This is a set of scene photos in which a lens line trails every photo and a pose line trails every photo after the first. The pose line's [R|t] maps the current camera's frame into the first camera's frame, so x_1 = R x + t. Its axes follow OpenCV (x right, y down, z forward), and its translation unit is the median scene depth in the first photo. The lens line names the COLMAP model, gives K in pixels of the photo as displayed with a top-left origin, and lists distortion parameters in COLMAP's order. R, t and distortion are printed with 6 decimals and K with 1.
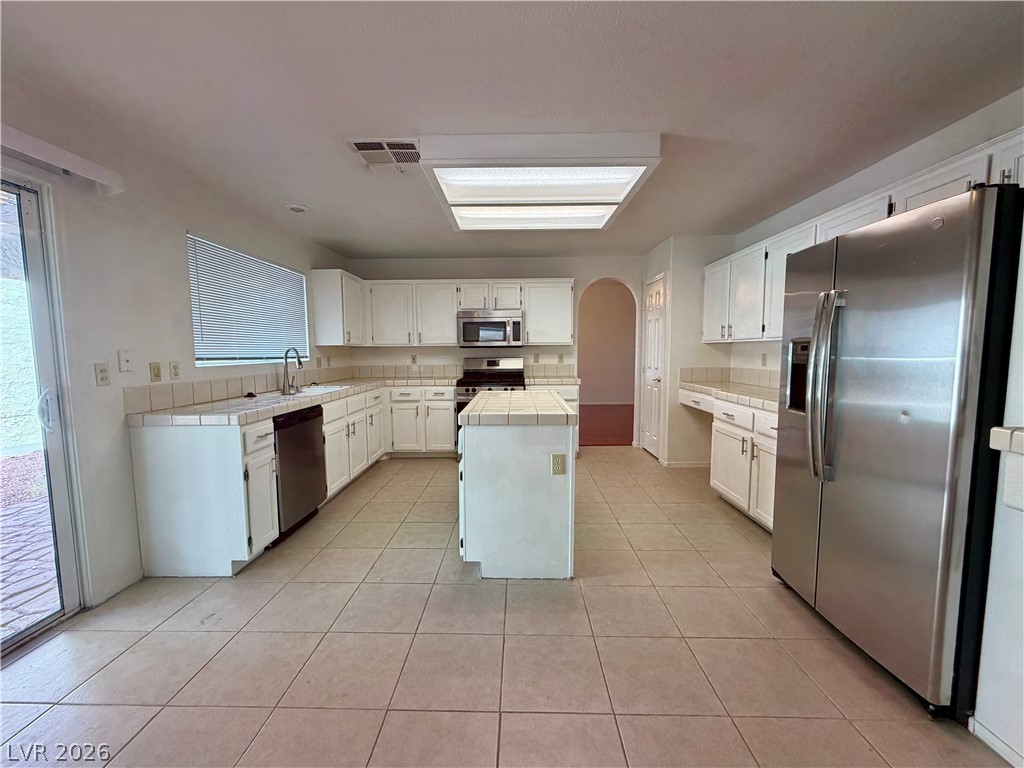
lens RADIAL K [[411.4, 0, 514.3], [0, 411.4, 385.8], [0, 0, 1]] dist [-0.000423, -0.000495]
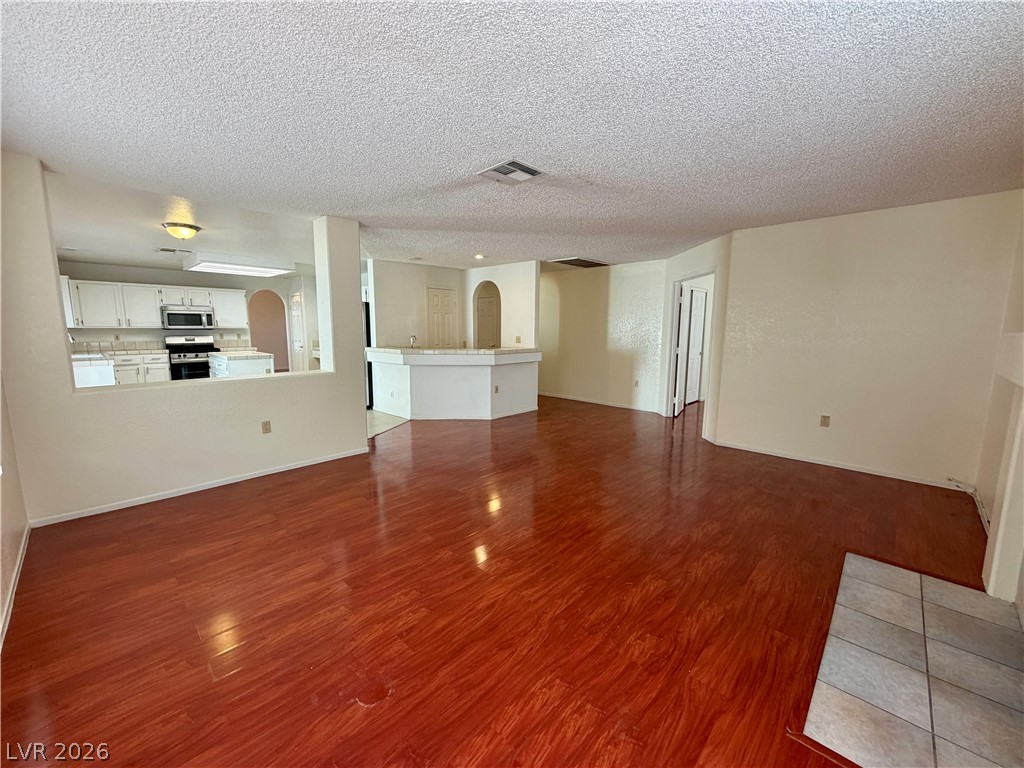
lens RADIAL K [[411.4, 0, 512.7], [0, 411.4, 384.8], [0, 0, 1]] dist [-0.000423, -0.000495]
pose [[0.681020, -0.090101, 0.726700, -0.386119], [0.055281, 0.995895, 0.071670, 0.076815], [-0.730175, -0.008636, 0.683206, -1.019409]]
